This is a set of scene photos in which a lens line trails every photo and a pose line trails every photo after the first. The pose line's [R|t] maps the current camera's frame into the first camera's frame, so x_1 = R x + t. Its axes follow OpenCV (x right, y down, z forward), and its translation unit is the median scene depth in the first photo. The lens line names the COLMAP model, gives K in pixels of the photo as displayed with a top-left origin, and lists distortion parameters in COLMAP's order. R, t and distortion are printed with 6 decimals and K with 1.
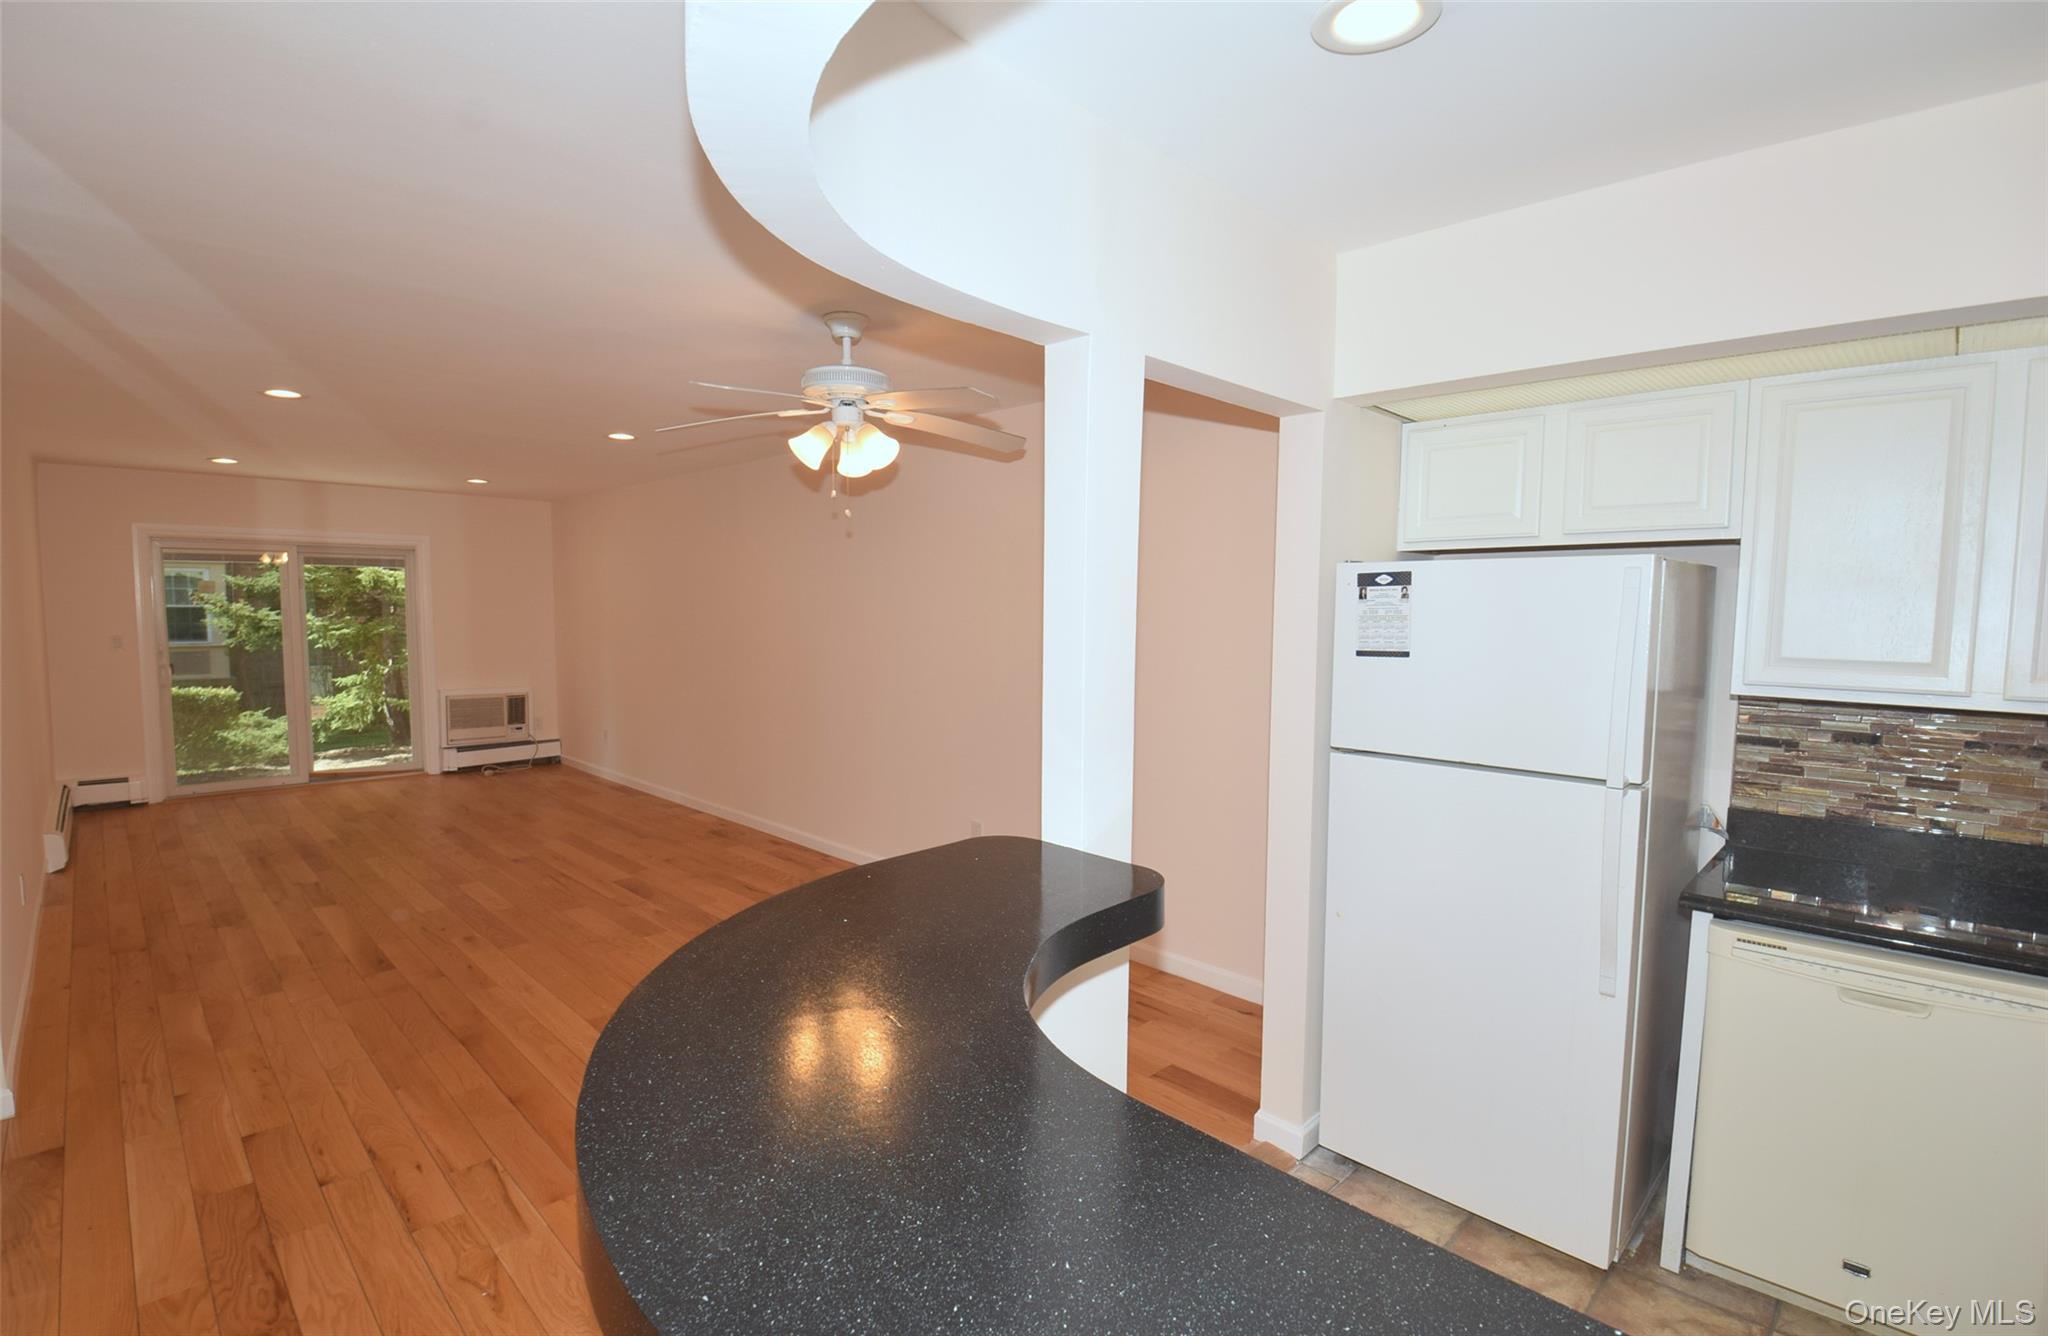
lens RADIAL K [[928.0, 0, 1024.0], [0, 928.0, 668.0], [0, 0, 1]] dist [-0.030827, -0.000105]
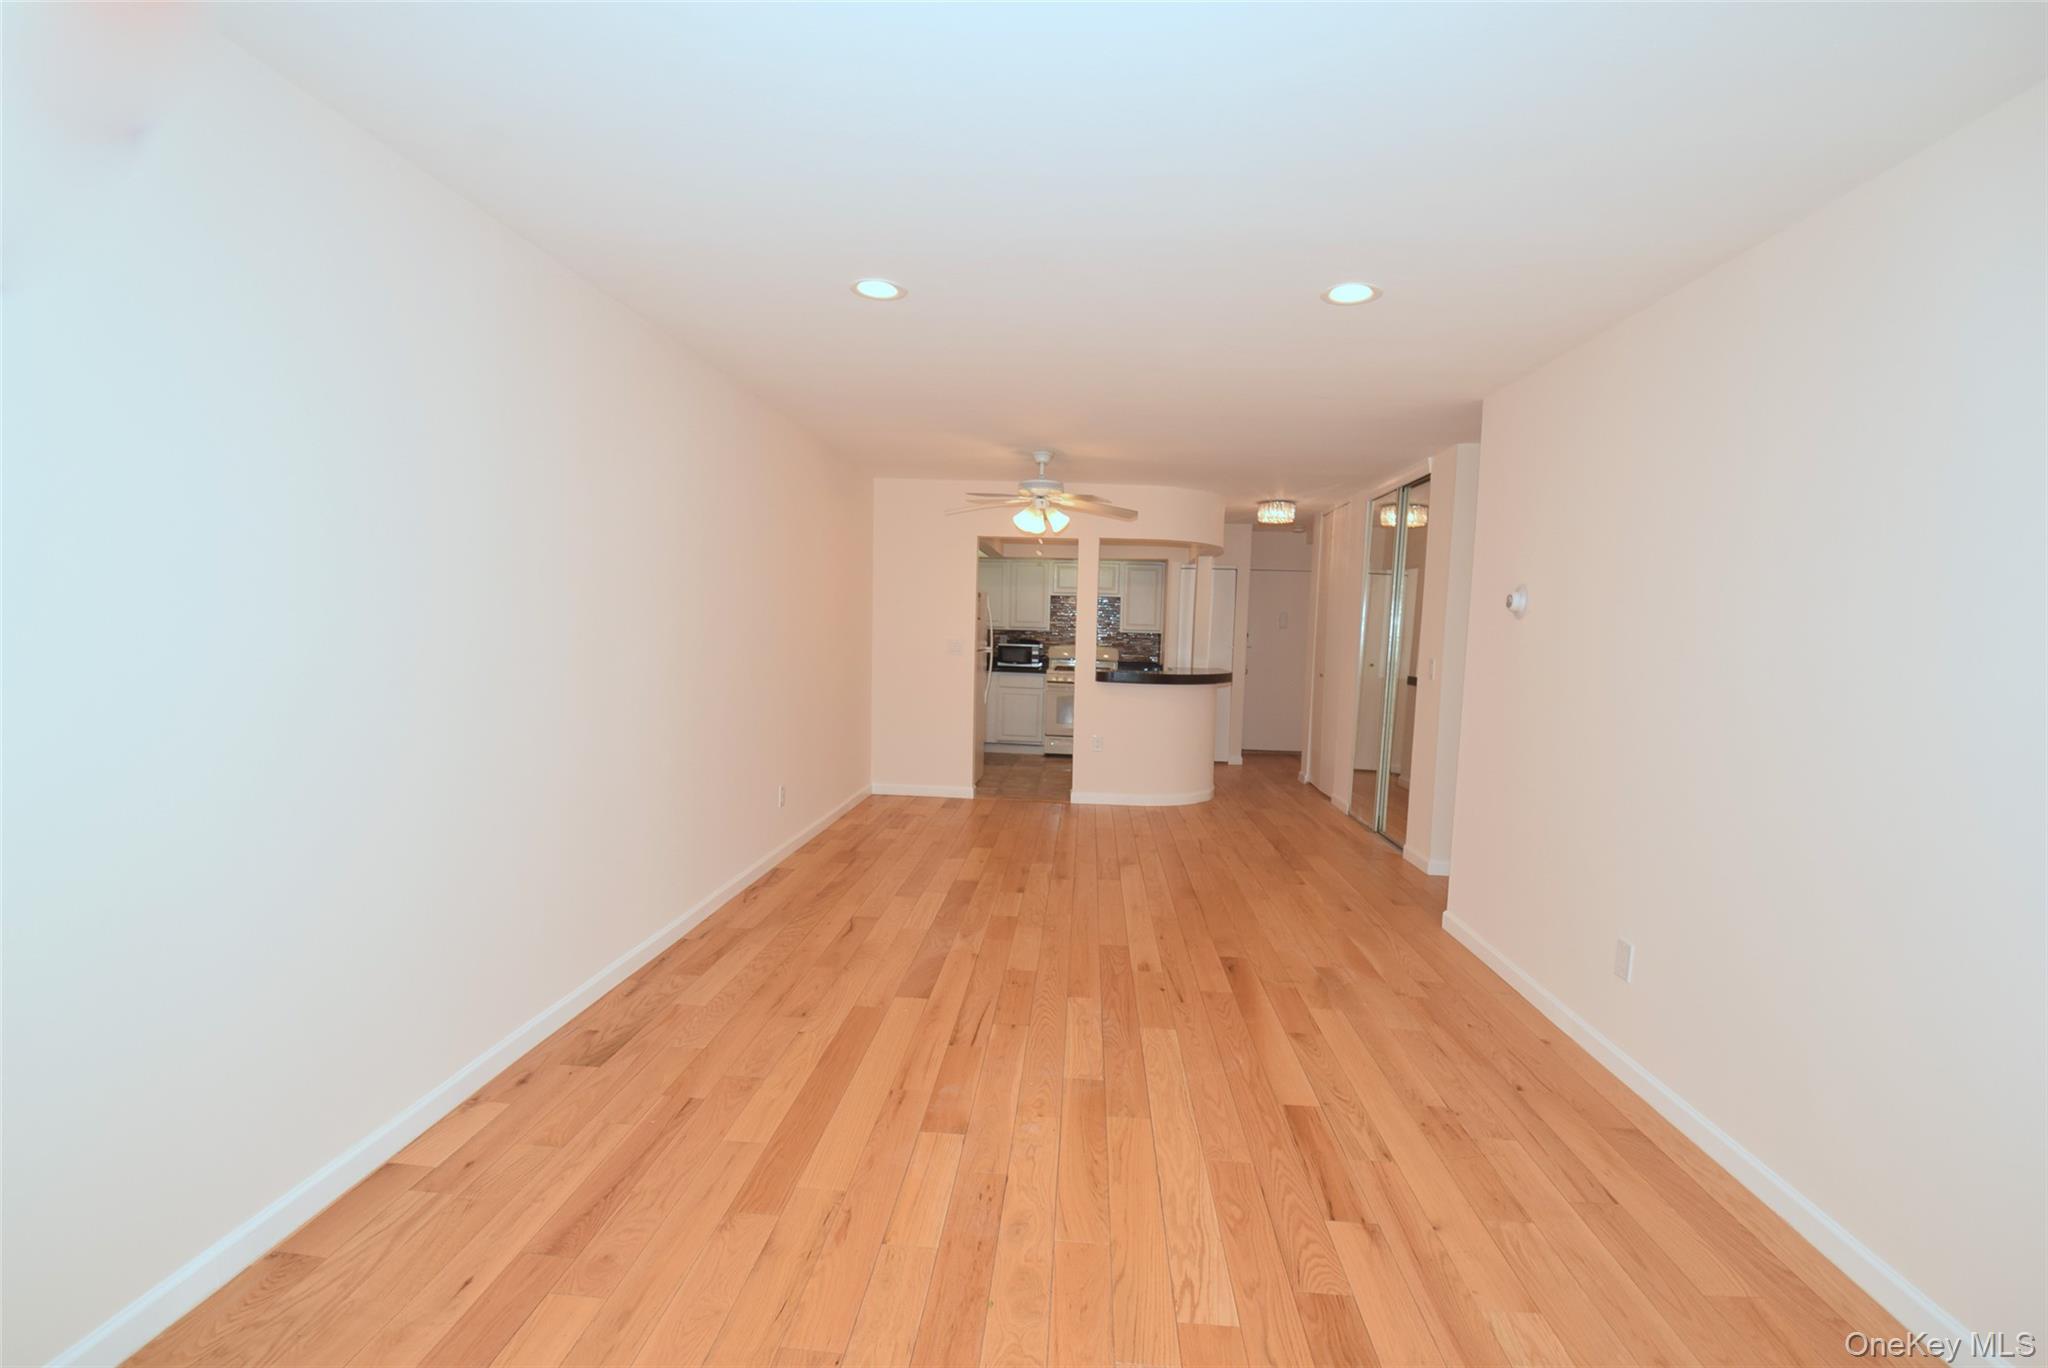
lens RADIAL K [[896.1, 0, 1029.9], [0, 896.1, 735.5], [0, 0, 1]] dist [0.067411, -0.019892]
pose [[-0.644784, -0.122762, 0.754442, -0.759570], [0.014653, 0.984852, 0.172777, -0.054607], [-0.764225, 0.122459, -0.633218, 1.048122]]
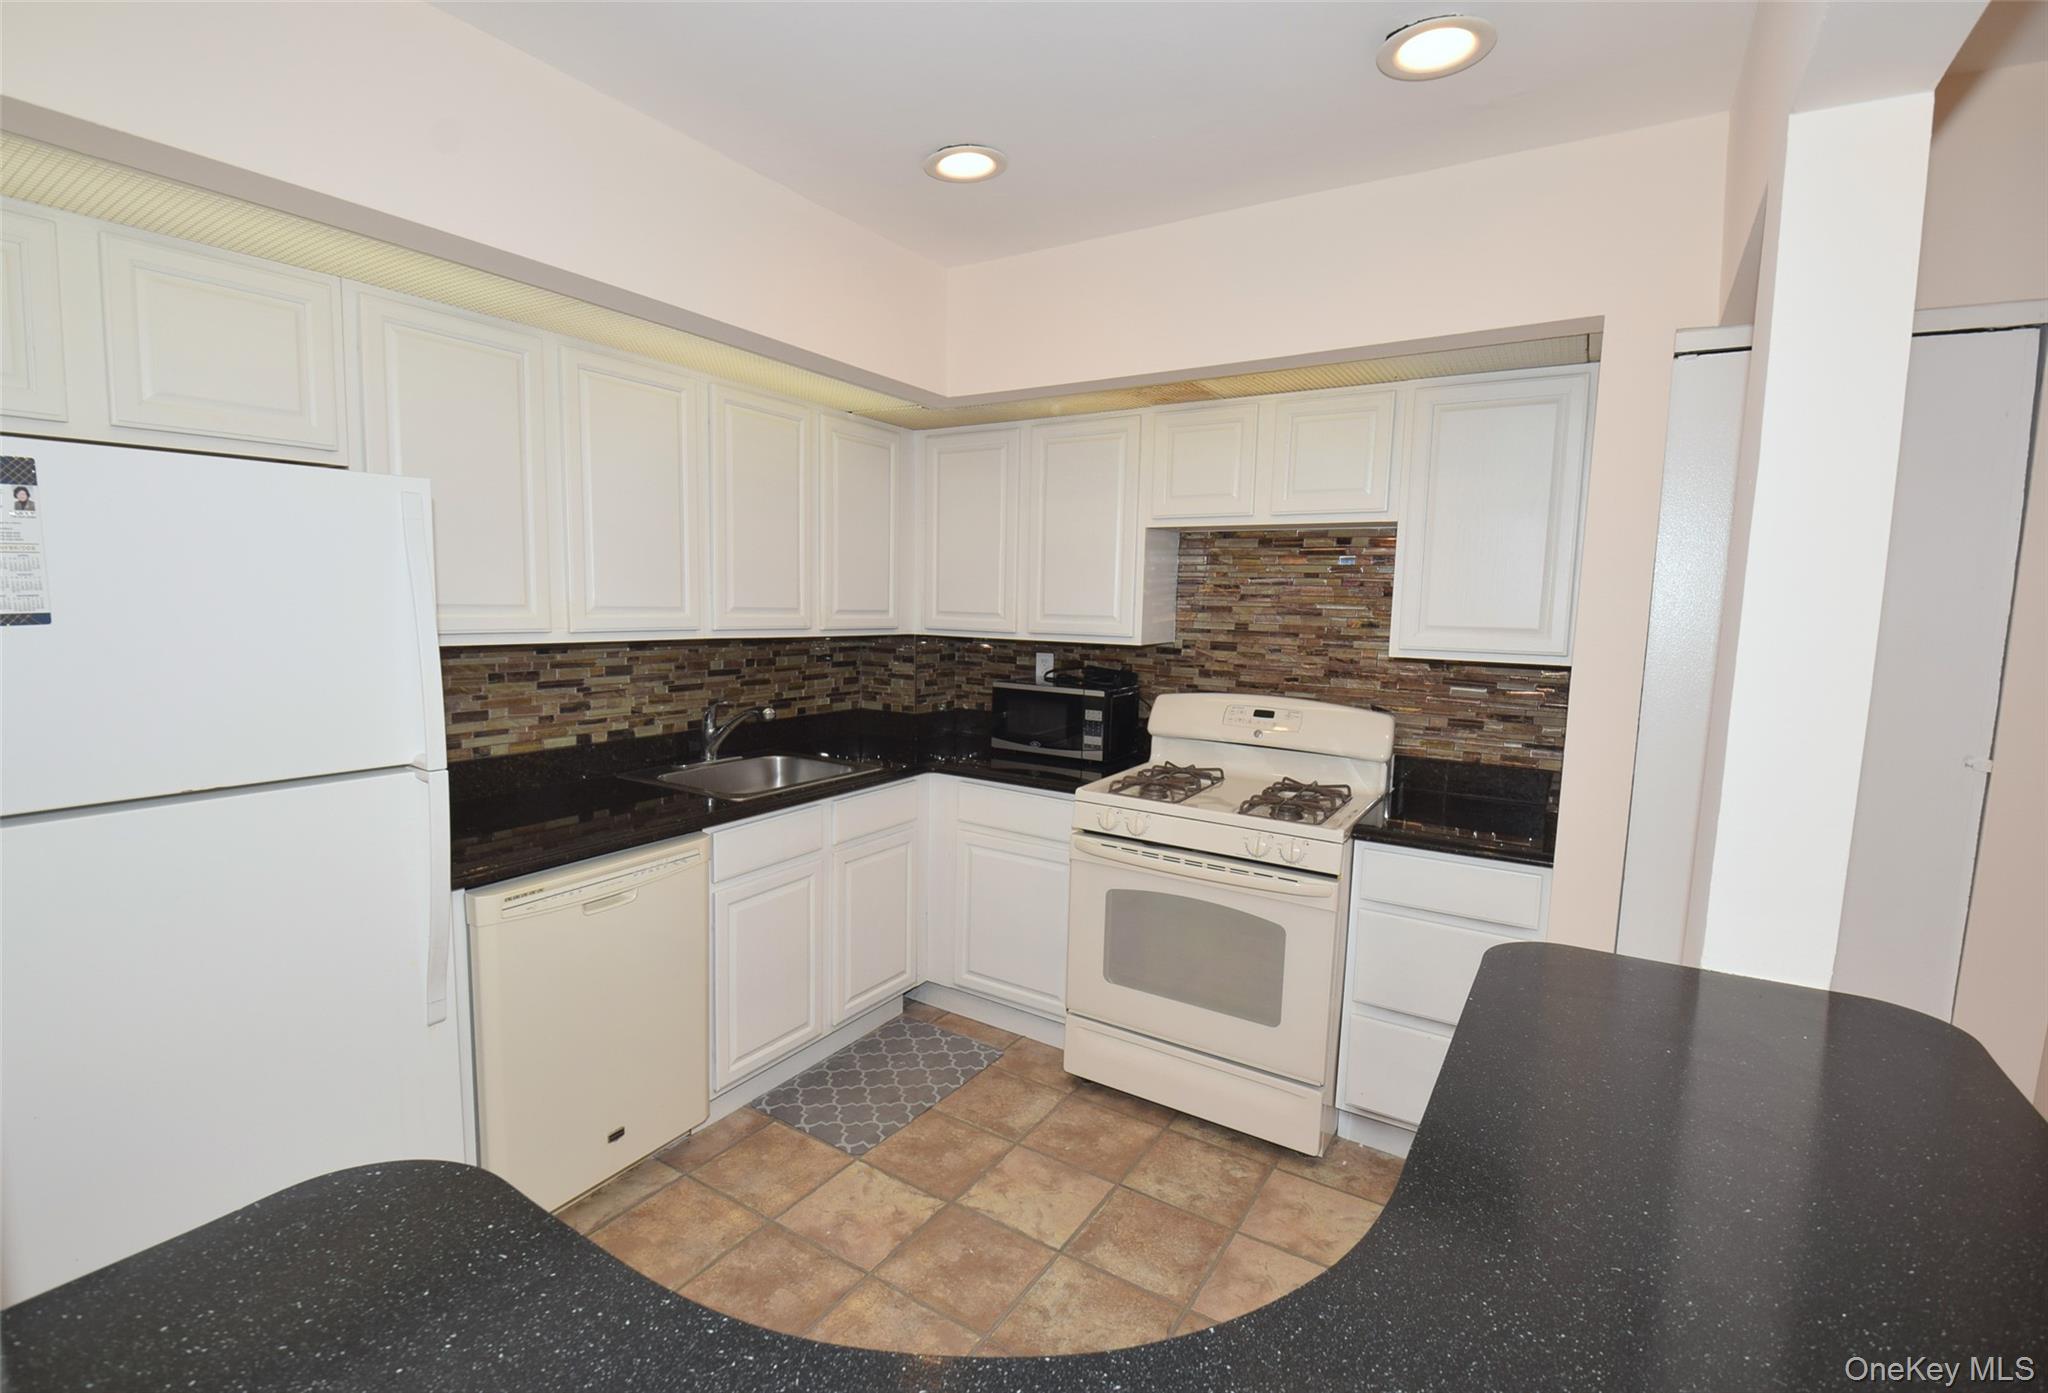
lens RADIAL K [[911.7, 0, 1022.9], [0, 911.7, 685.2], [0, 0, 1]] dist [-0.000355, -0.000339]
pose [[-0.195716, -0.113033, 0.974125, -0.075266], [0.039968, 0.991590, 0.123090, -0.007005], [-0.979846, 0.063024, -0.189552, 0.206491]]
